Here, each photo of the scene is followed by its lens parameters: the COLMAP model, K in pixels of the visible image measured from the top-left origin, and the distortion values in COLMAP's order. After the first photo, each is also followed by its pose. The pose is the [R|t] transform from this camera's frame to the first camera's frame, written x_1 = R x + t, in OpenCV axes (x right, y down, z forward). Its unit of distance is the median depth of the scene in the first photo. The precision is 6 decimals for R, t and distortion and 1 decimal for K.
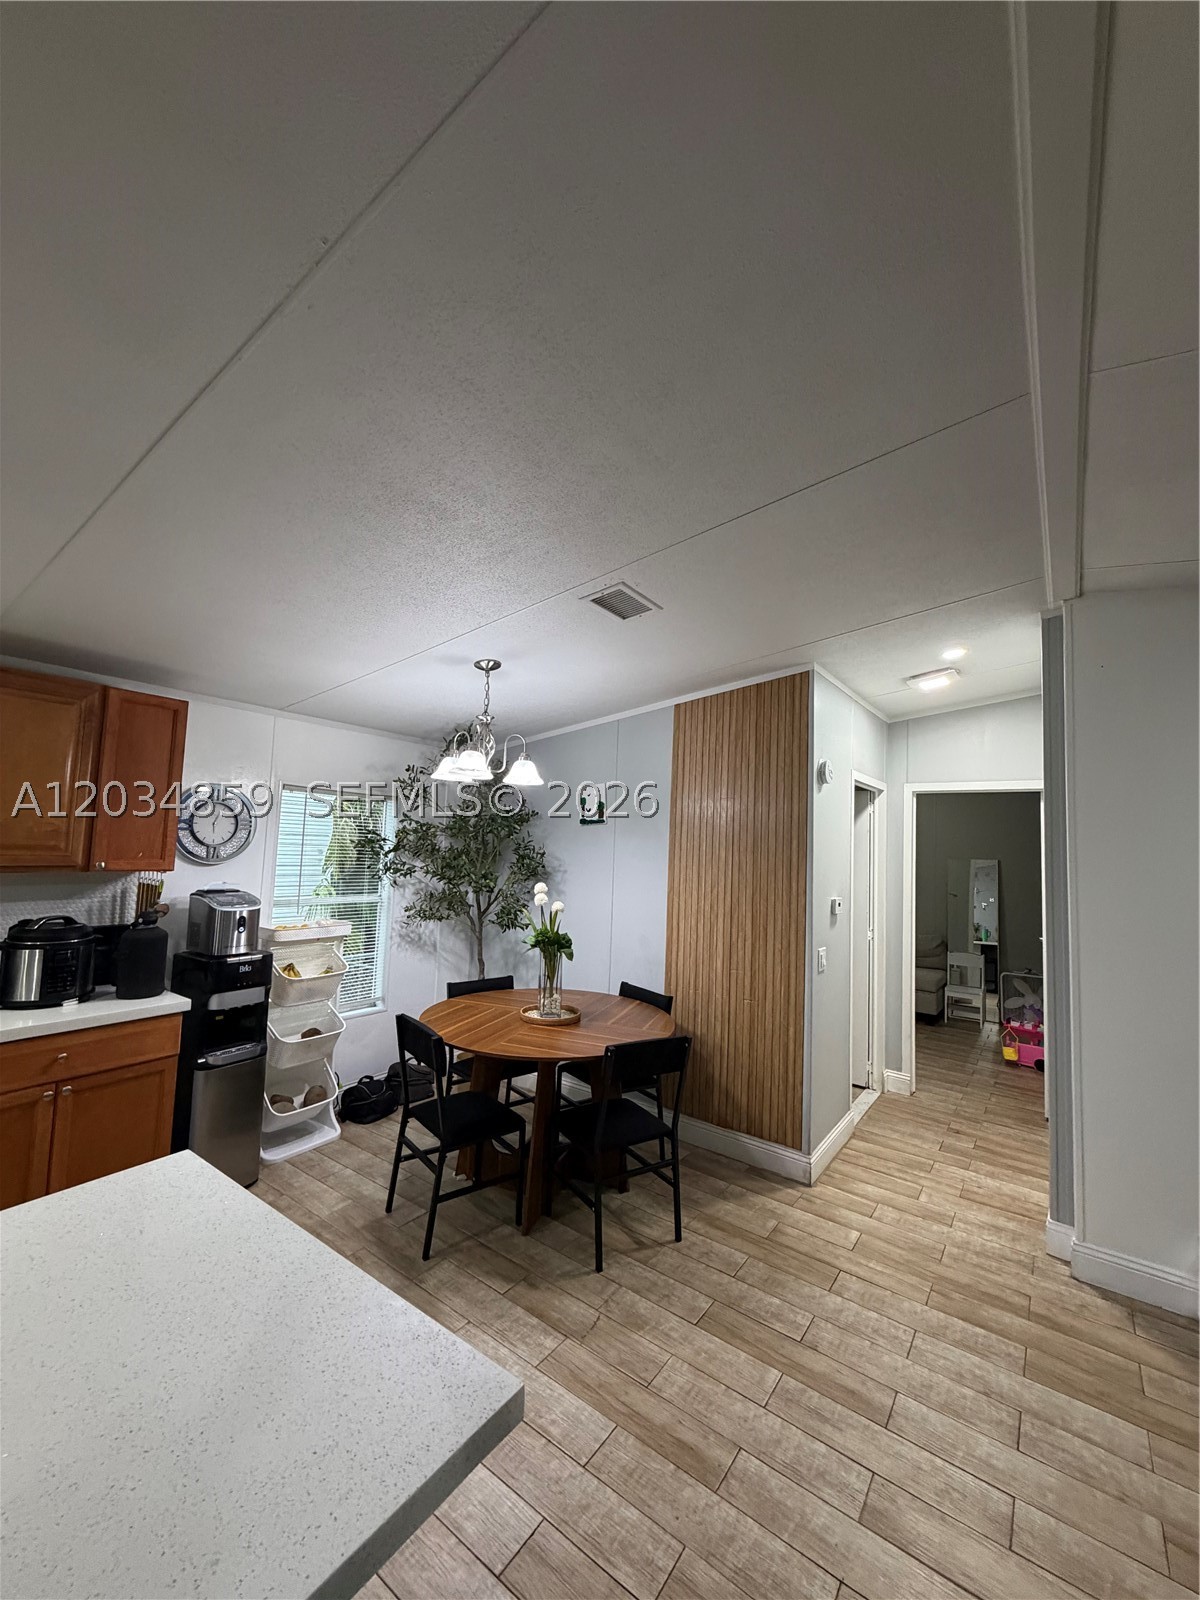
lens RADIAL K [[641.6, 0, 597.6], [0, 641.6, 799.1], [0, 0, 1]] dist [-0.000572, 0.000969]
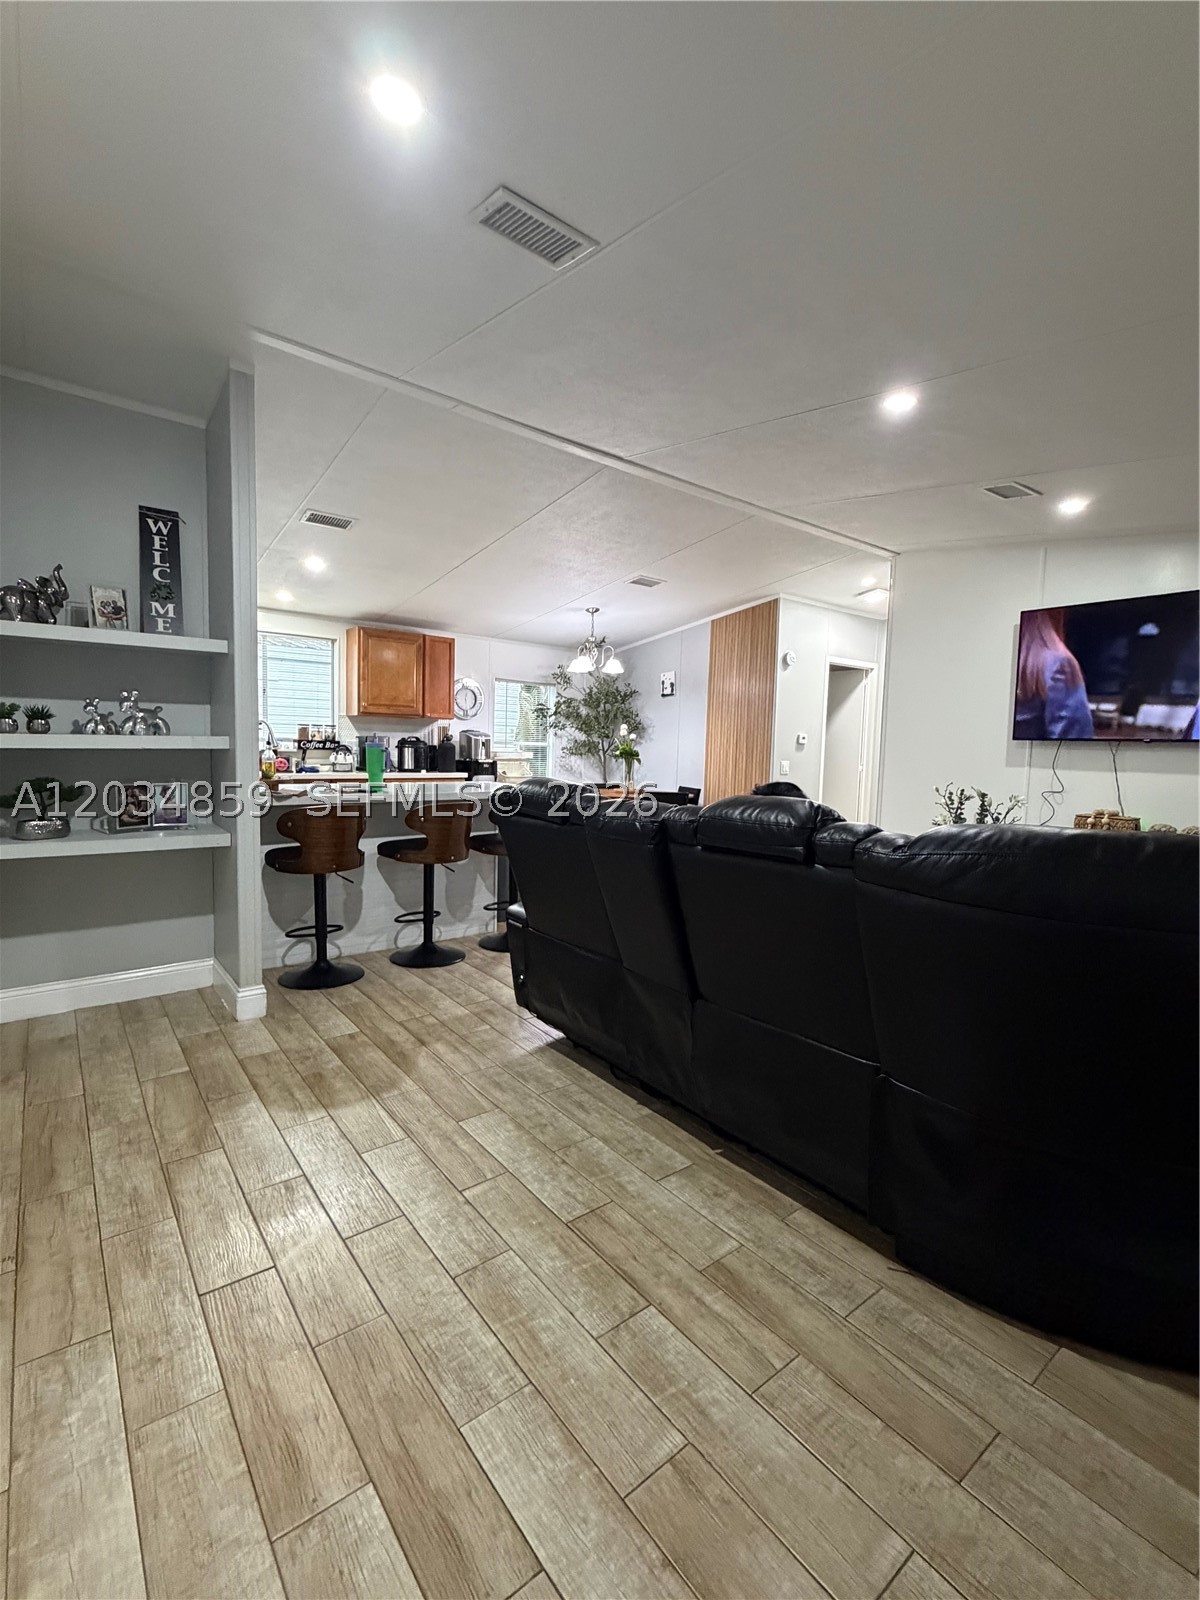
lens RADIAL K [[711.4, 0, 594.7], [0, 711.4, 798.3], [0, 0, 1]] dist [-0.003041, -0.000021]
pose [[0.960027, 0.008965, -0.279765, 0.433700], [0.029482, 0.990689, 0.132916, 0.066502], [0.278351, -0.135851, 0.950823, -1.098232]]
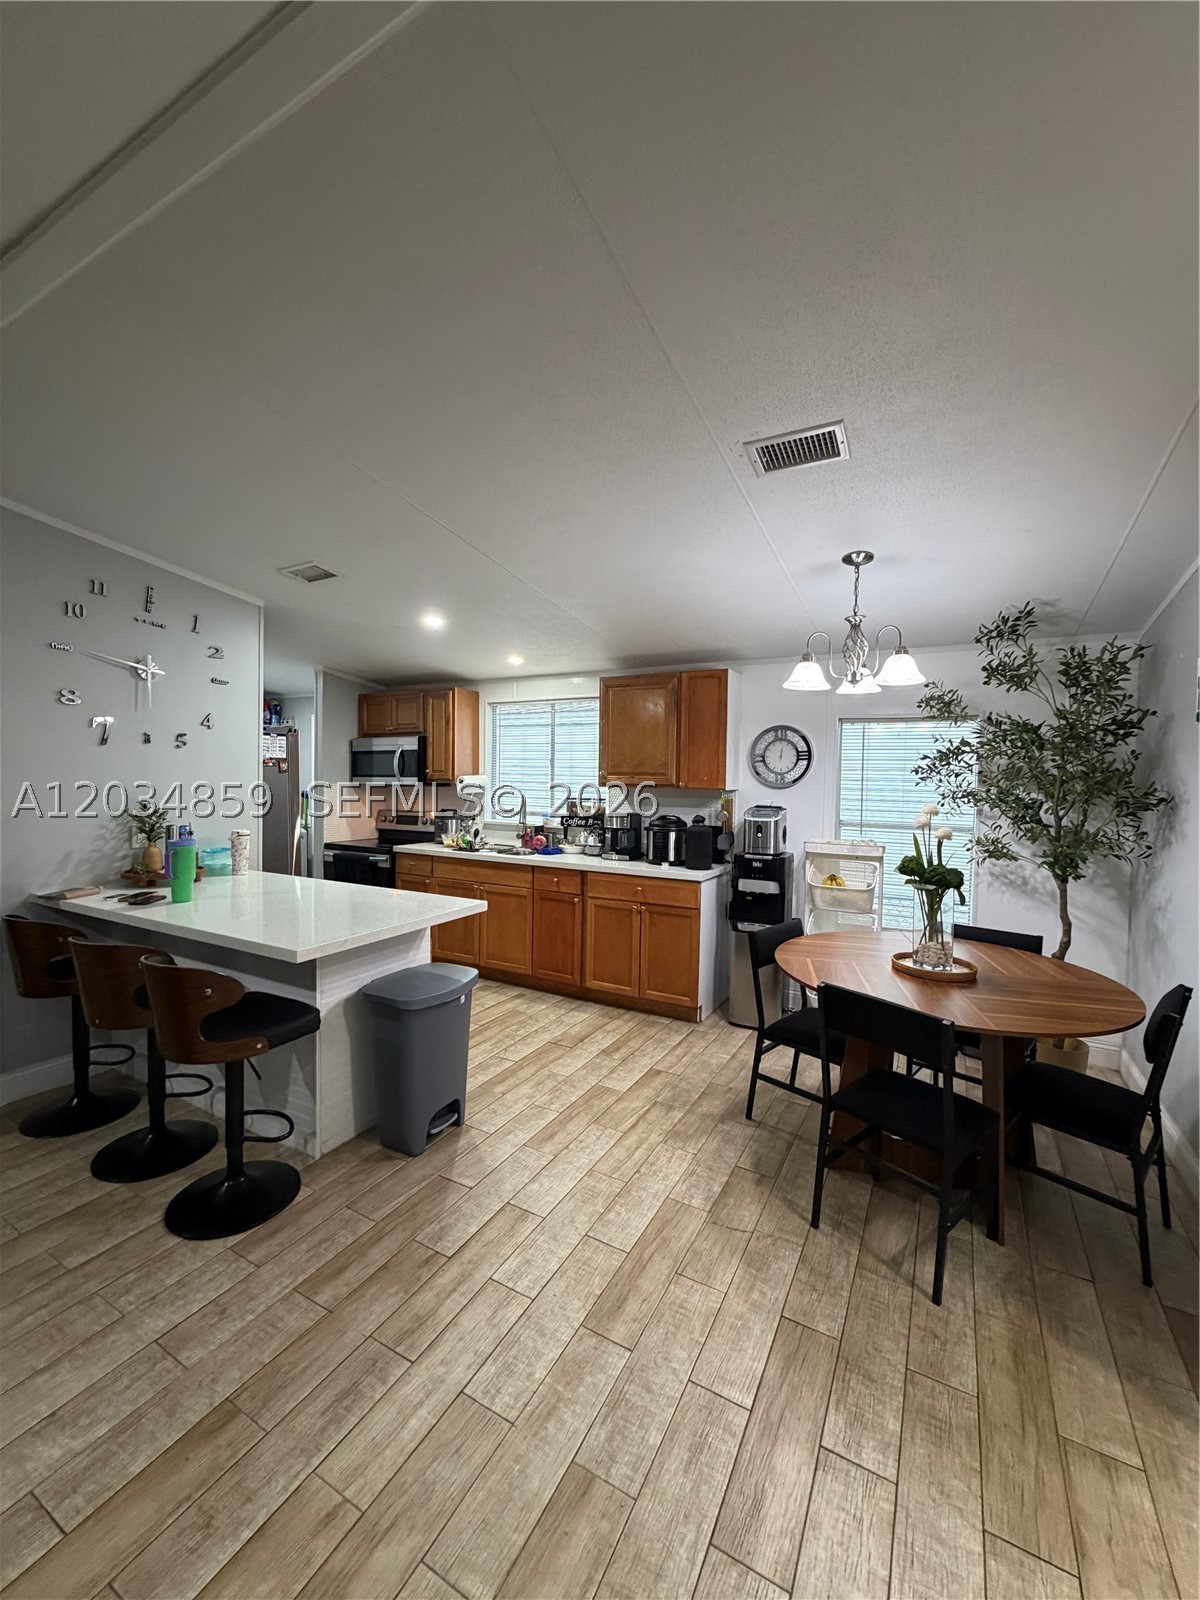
lens RADIAL K [[641.6, 0, 599.5], [0, 641.6, 802.5], [0, 0, 1]] dist [-0.000572, 0.000969]
pose [[0.123462, 0.009470, -0.992304, 0.668952], [0.062846, 0.997873, 0.017343, 0.091117], [0.990357, -0.064503, 0.122604, 0.504279]]
